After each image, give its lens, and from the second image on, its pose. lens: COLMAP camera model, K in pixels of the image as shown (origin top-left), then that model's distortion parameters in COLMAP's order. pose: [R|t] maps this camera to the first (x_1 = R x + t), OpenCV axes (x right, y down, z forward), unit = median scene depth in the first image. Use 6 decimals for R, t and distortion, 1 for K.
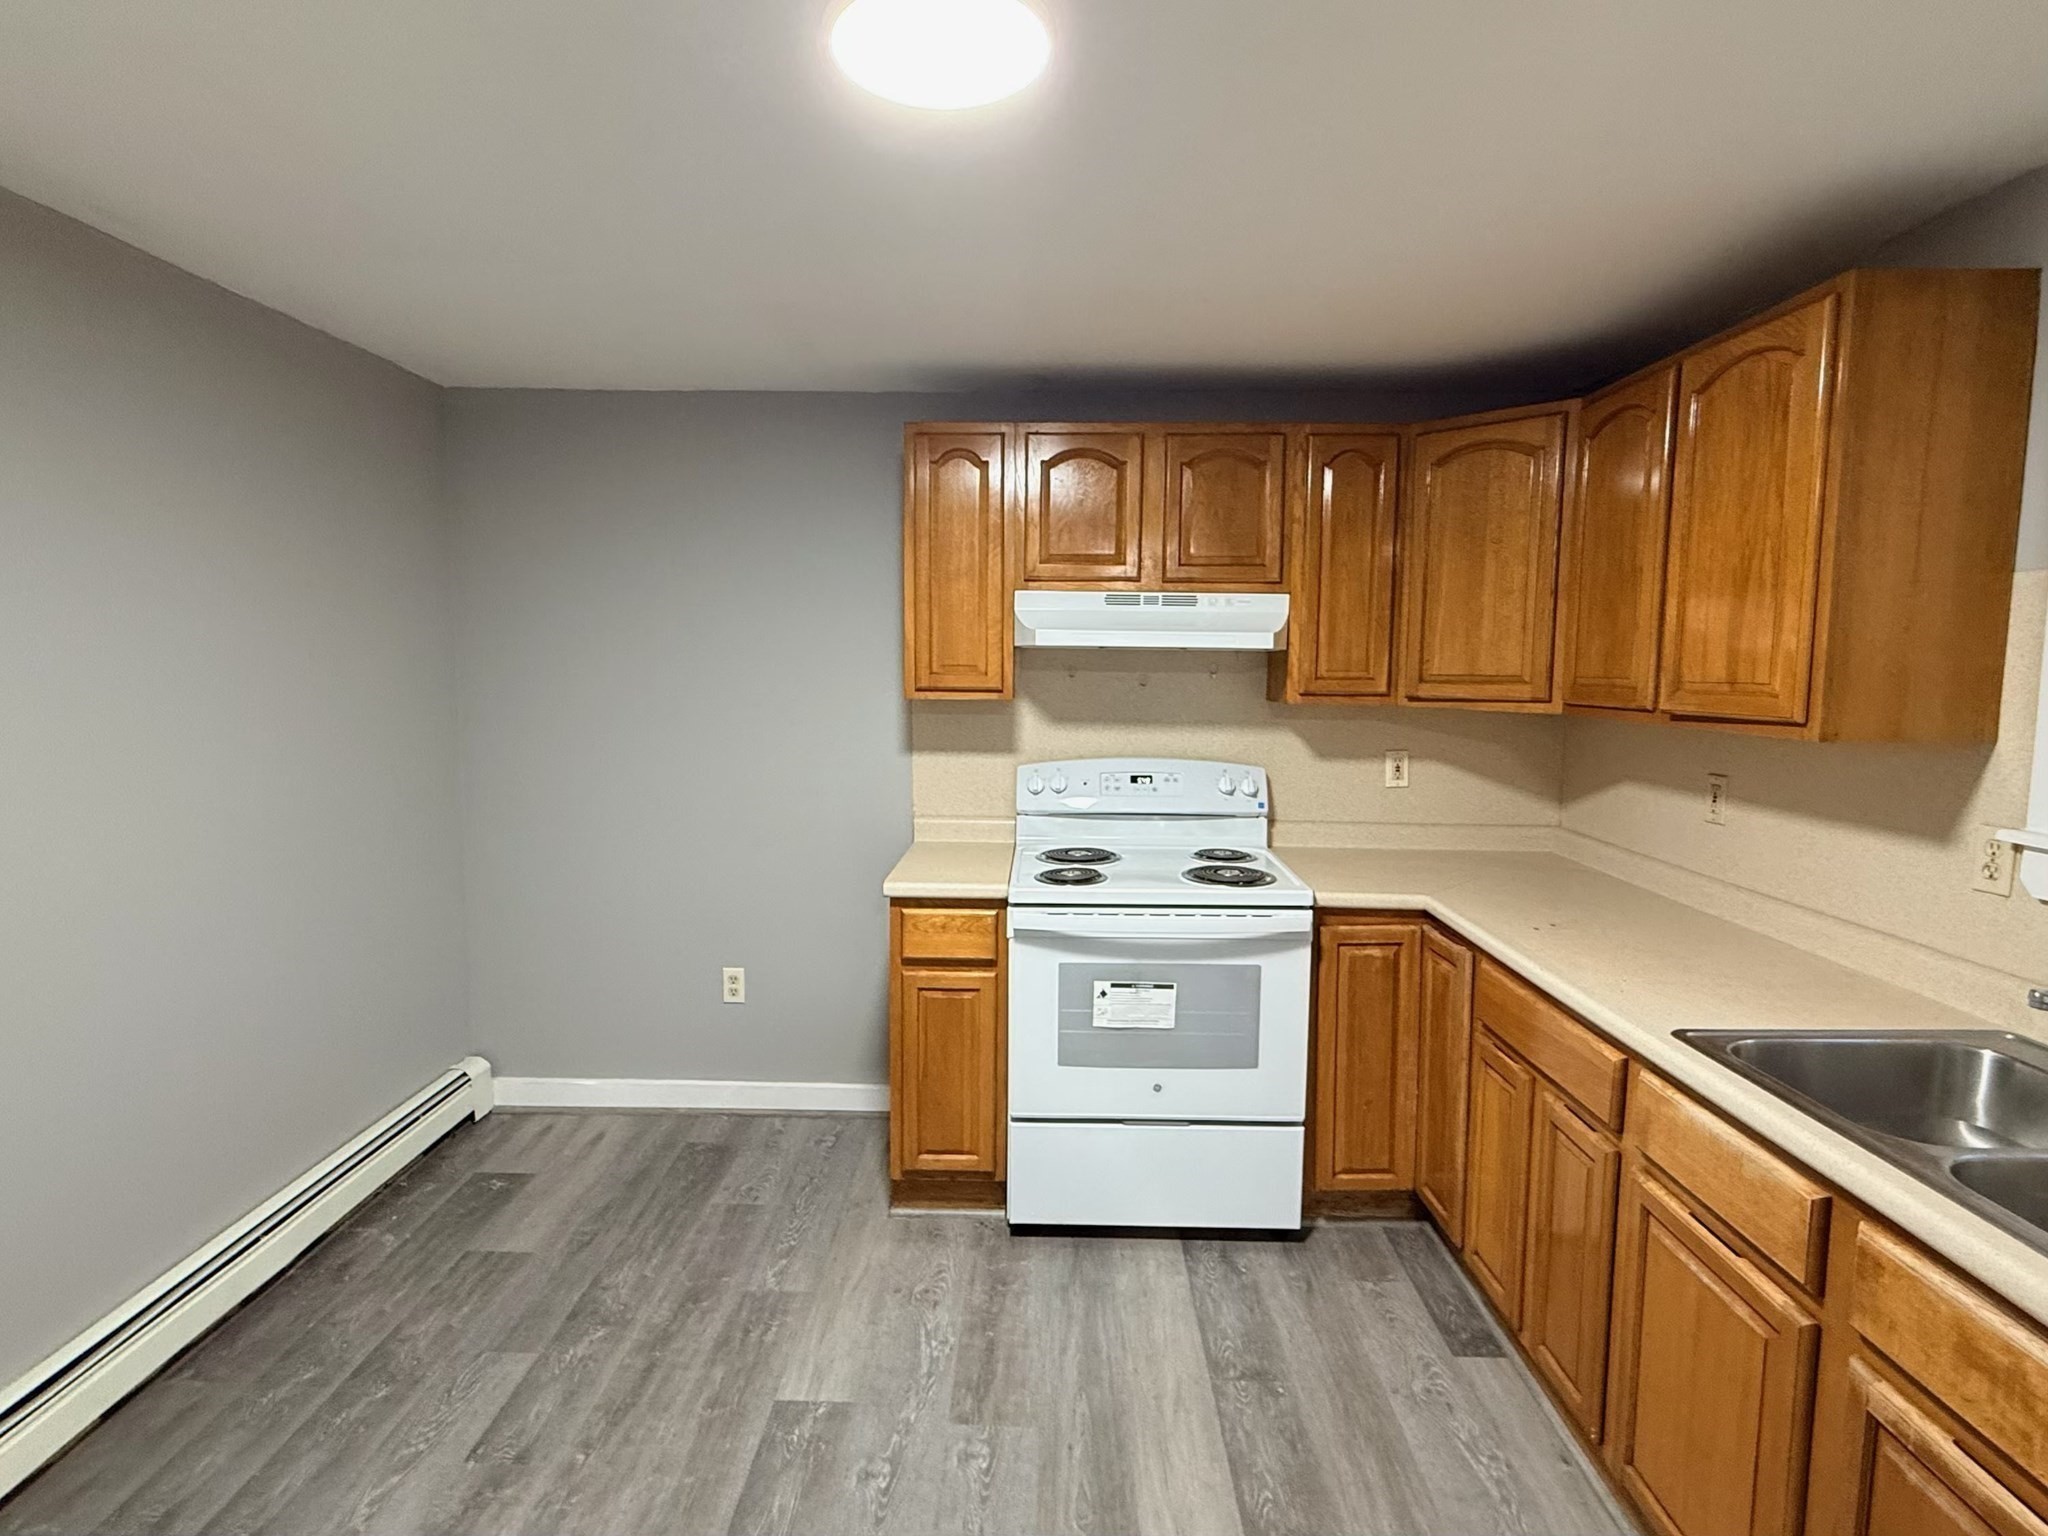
lens RADIAL K [[1030.4, 0, 1025.8], [0, 1030.4, 763.6], [0, 0, 1]] dist [-0.001744, 0.001634]
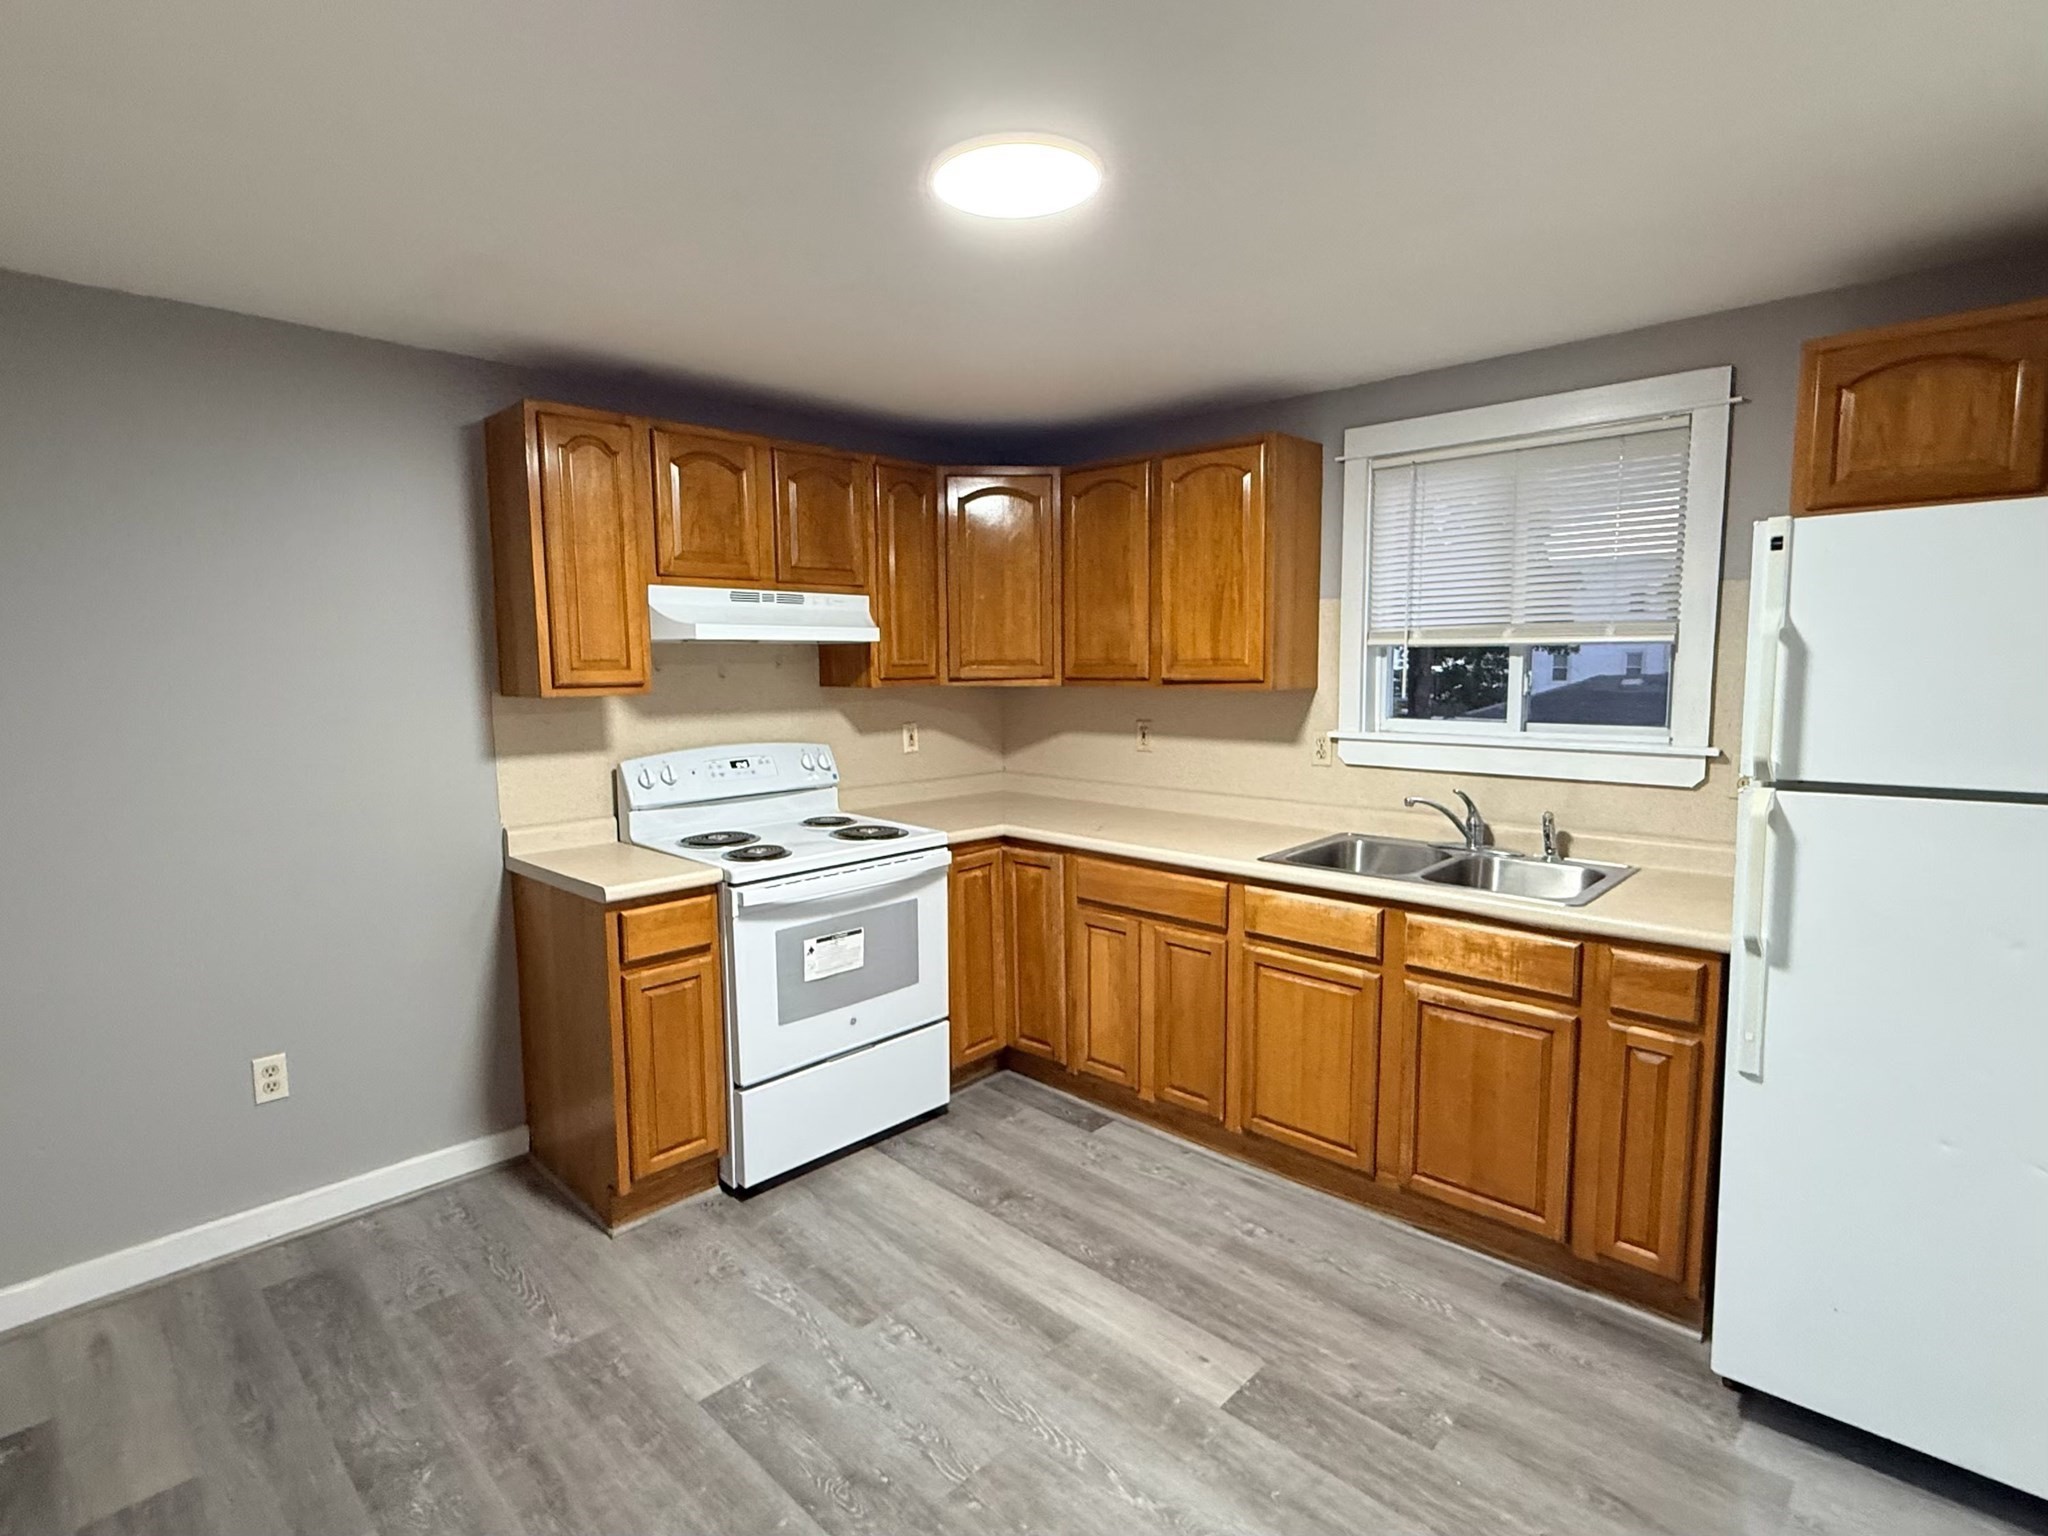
lens RADIAL K [[1024.4, 0, 1024.0], [0, 1024.4, 768.0], [0, 0, 1]] dist [0.000032, -0.000243]
pose [[0.679884, -0.094266, 0.727236, -0.555656], [0.087463, 0.995048, 0.047213, -0.005897], [-0.728085, 0.031507, 0.684762, 0.063532]]
